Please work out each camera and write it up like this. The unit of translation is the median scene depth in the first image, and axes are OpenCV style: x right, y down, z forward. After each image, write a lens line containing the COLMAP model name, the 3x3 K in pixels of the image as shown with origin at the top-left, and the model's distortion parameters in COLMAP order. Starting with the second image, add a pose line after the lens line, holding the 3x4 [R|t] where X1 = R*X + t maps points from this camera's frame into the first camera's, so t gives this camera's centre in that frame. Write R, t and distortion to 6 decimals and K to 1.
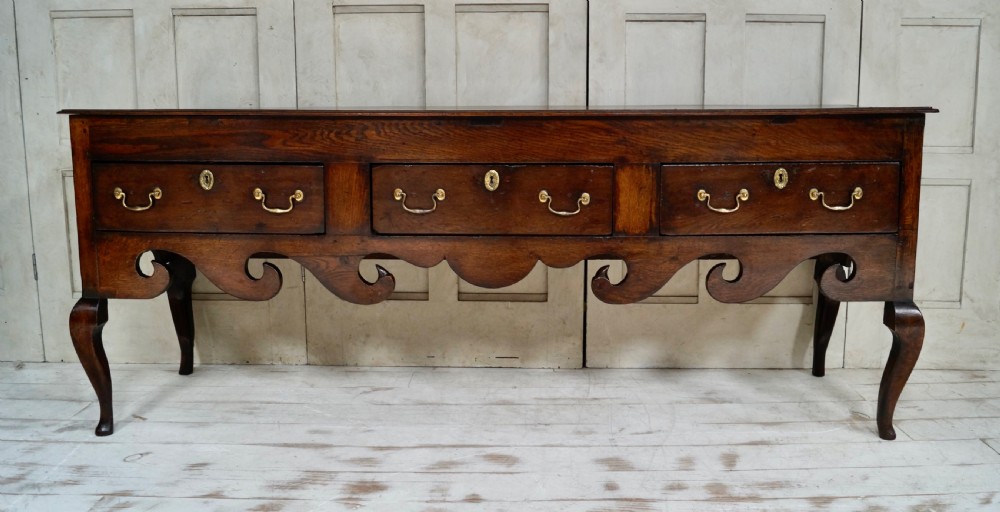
lens RADIAL K [[879.4, 0, 523.6], [0, 879.4, 227.5], [0, 0, 1]] dist [-0.091017, 0.011522]
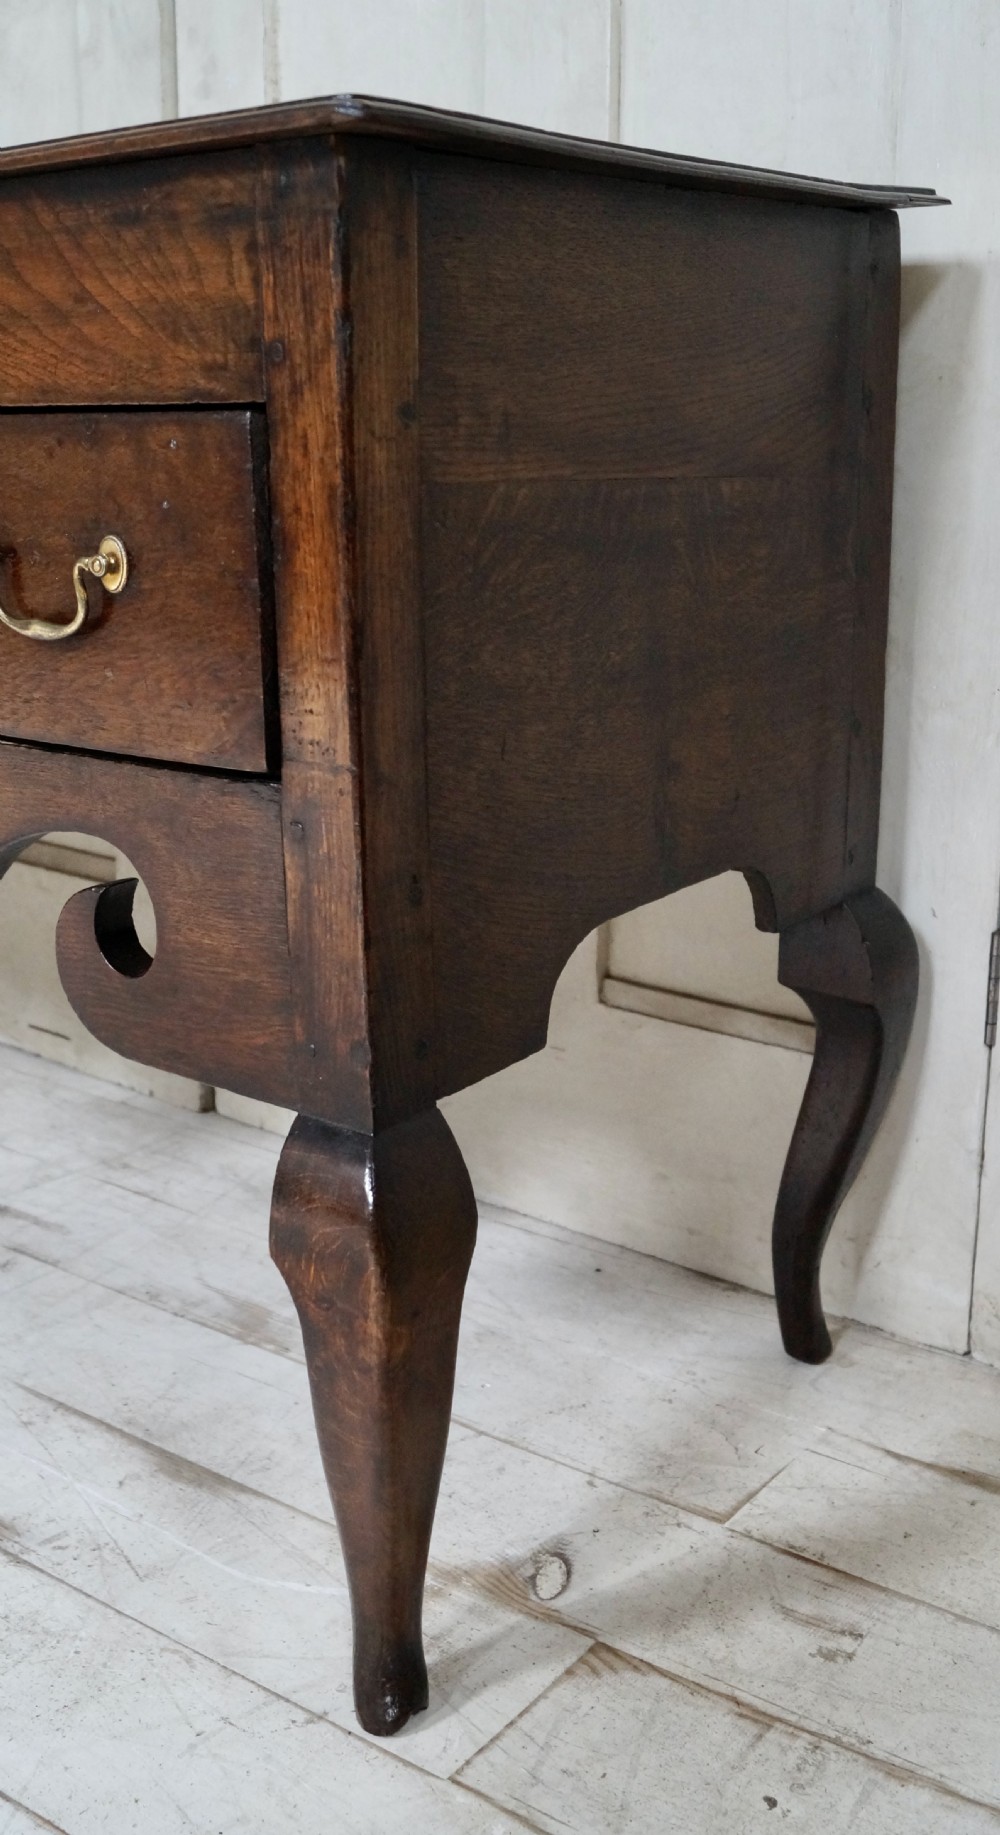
lens RADIAL K [[1947.2, 0, 511.8], [0, 1947.2, 913.9], [0, 0, 1]] dist [-0.036960, 0.000000]
pose [[0.799650, 0.158415, -0.579194, 0.728840], [-0.086472, 0.984898, 0.149993, -0.034426], [0.594208, -0.069857, 0.801272, 0.663242]]
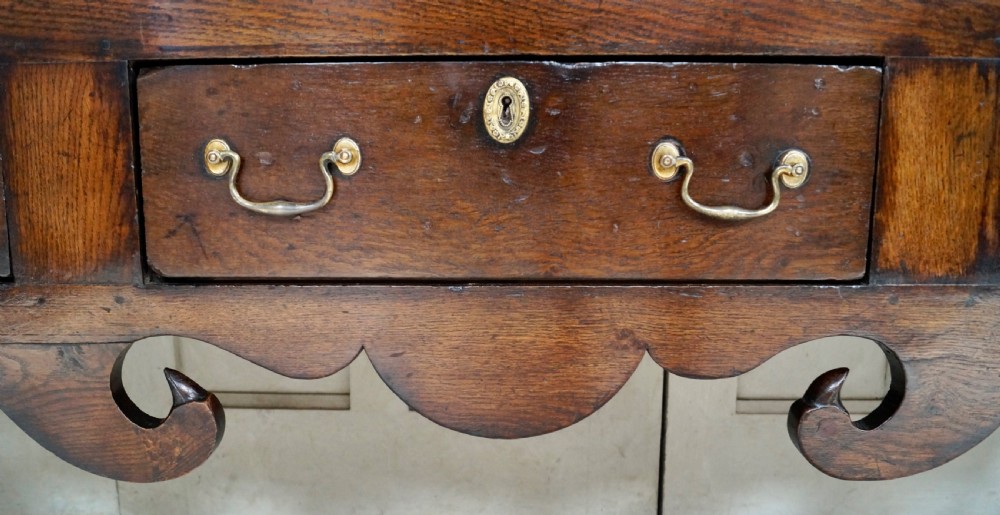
lens RADIAL K [[848.7, 0, 478.7], [0, 848.7, 303.1], [0, 0, 1]] dist [-0.086155, 0.006916]
pose [[0.999994, -0.003527, 0.000182, -0.045934], [0.003517, 0.999187, 0.040172, 0.004080], [-0.000324, -0.040171, 0.999193, 0.680418]]
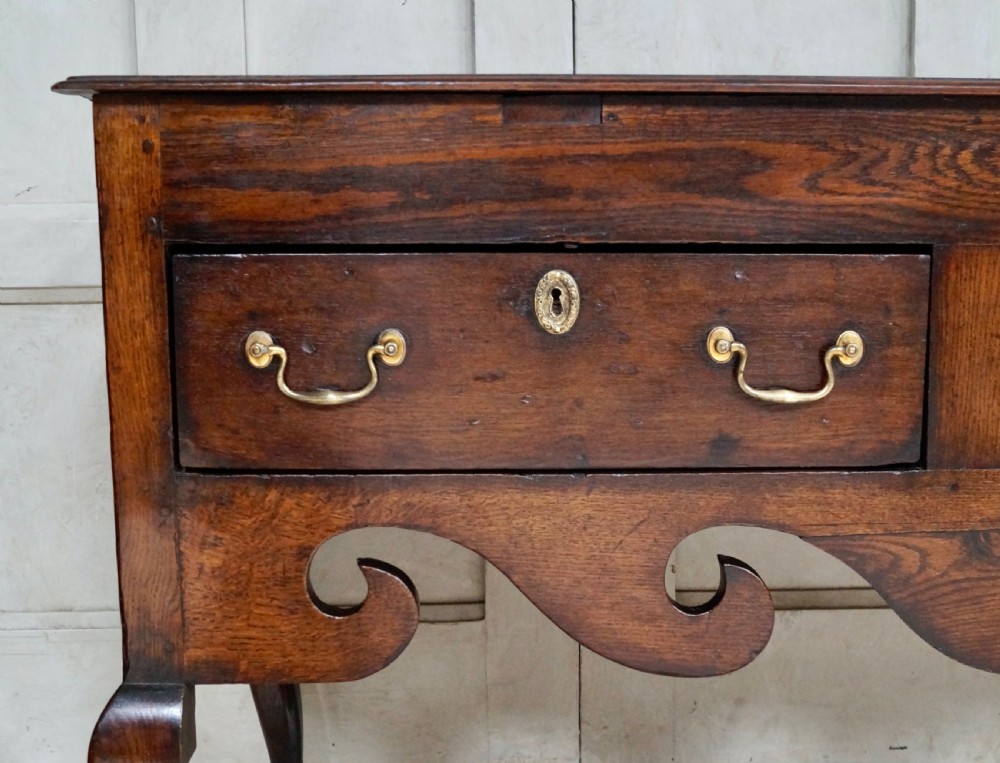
lens RADIAL K [[1443.9, 0, 537.3], [0, 1443.9, 383.1], [0, 0, 1]] dist [-0.073011, 0.000000]
pose [[0.998215, -0.018476, 0.056797, -0.399386], [0.018724, 0.999817, -0.003837, -0.023792], [-0.056715, 0.004893, 0.998378, 0.478841]]
